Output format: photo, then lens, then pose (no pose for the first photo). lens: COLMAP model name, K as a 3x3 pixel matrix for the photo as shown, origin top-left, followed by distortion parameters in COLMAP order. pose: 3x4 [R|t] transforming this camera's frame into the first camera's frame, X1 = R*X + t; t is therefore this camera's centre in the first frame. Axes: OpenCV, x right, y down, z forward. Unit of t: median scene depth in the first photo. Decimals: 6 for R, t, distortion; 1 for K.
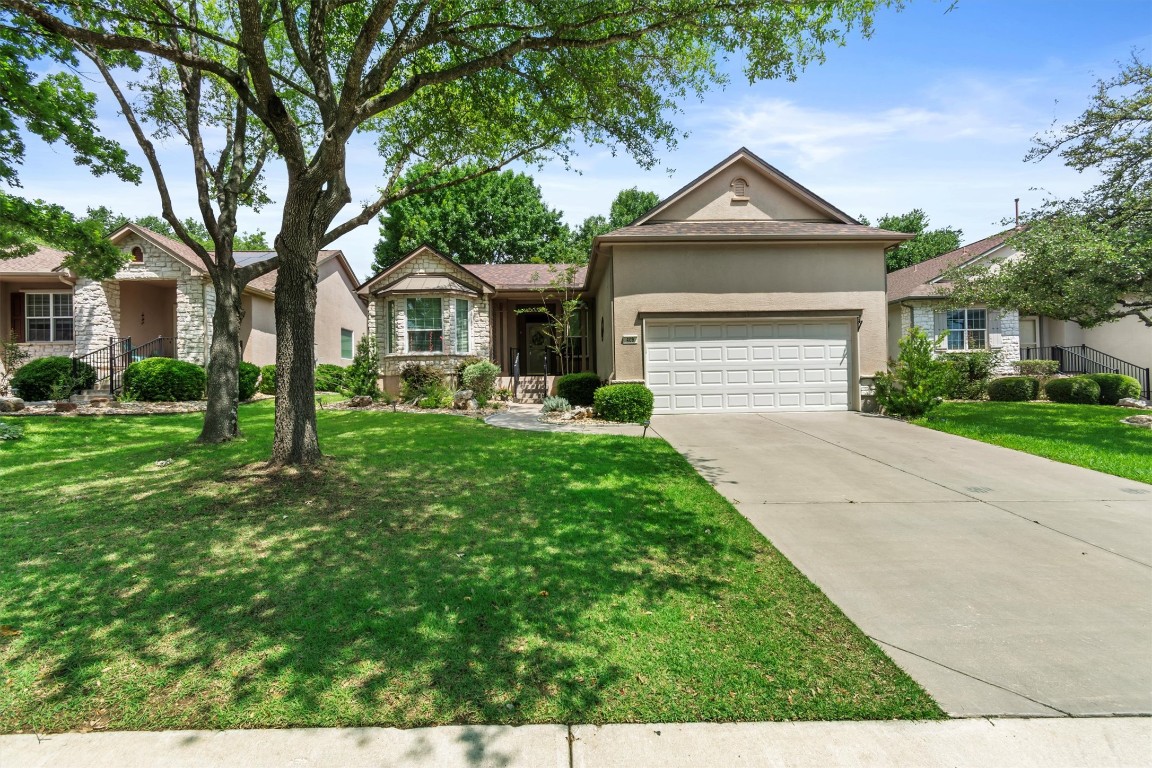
lens RADIAL K [[524.2, 0, 579.9], [0, 524.2, 386.3], [0, 0, 1]] dist [0.002130, 0.001060]
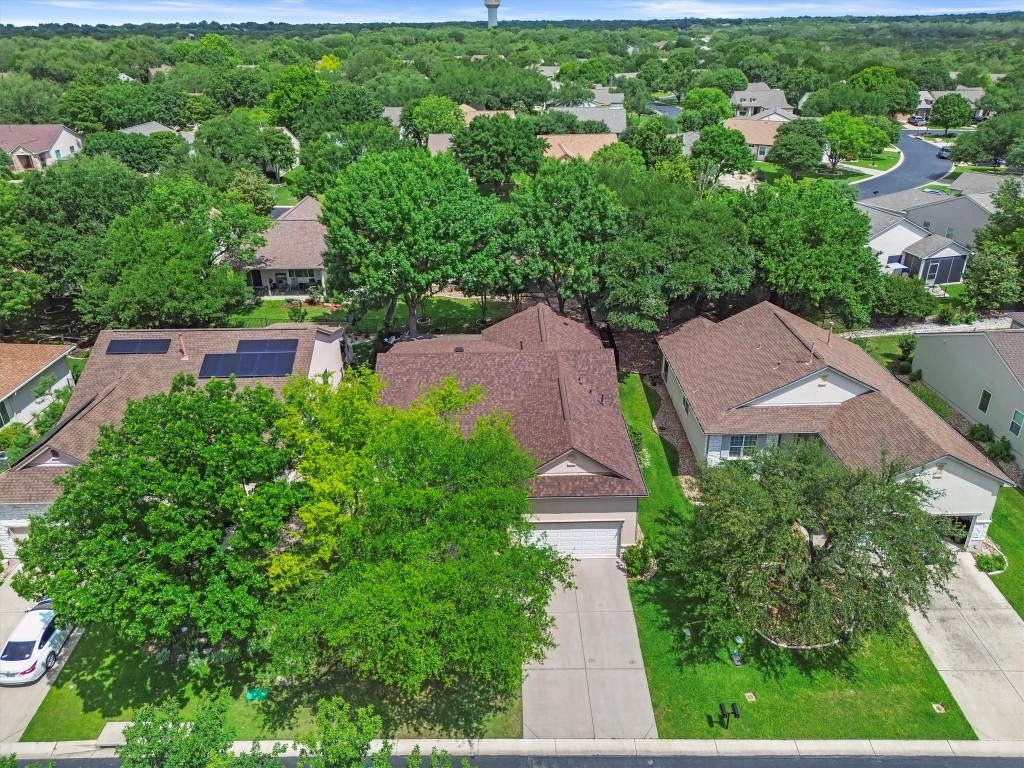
lens RADIAL K [[742.6, 0, 511.1], [0, 742.6, 385.7], [0, 0, 1]] dist [0.028497, -0.004117]
pose [[0.999754, 0.006307, -0.021246, 0.108385], [0.003961, 0.892367, 0.451293, -1.534907], [0.021806, -0.451267, 0.892123, -1.115500]]
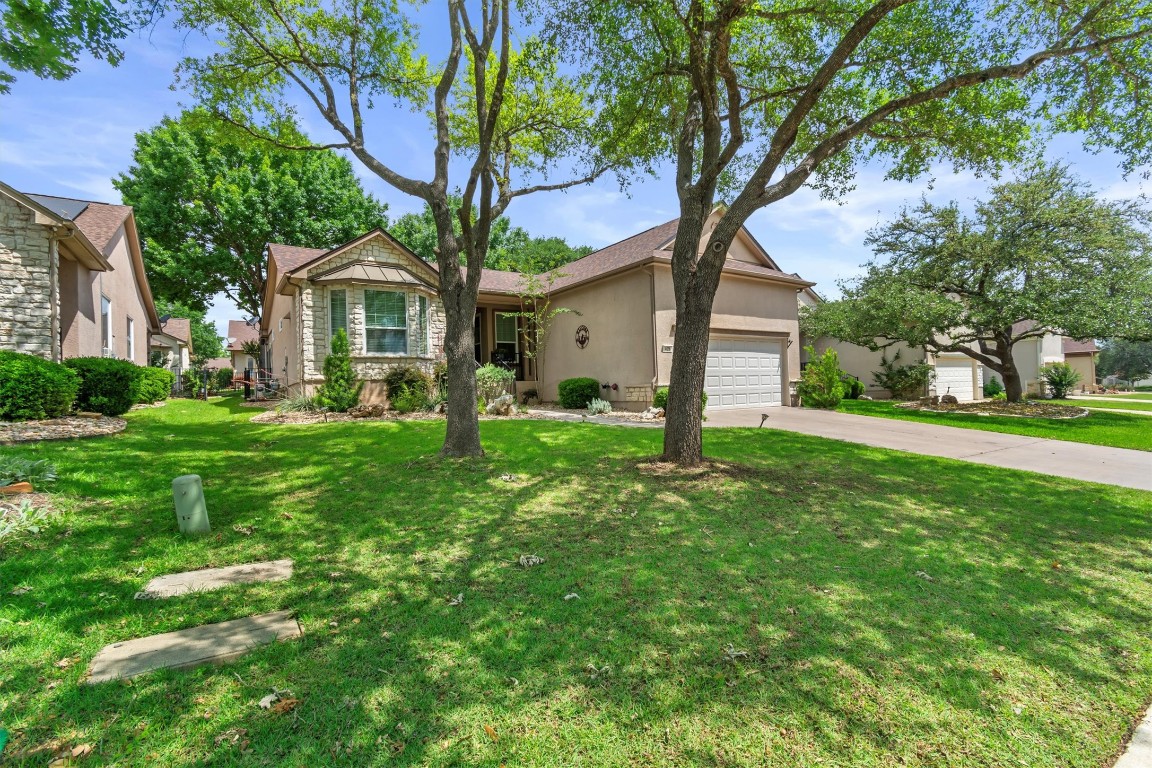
lens RADIAL K [[524.2, 0, 583.3], [0, 524.2, 387.0], [0, 0, 1]] dist [0.002130, 0.001060]
pose [[0.838677, -0.004982, 0.544606, -0.522969], [0.013205, 0.999850, -0.011189, 0.004545], [-0.544469, 0.016575, 0.838617, 0.103071]]
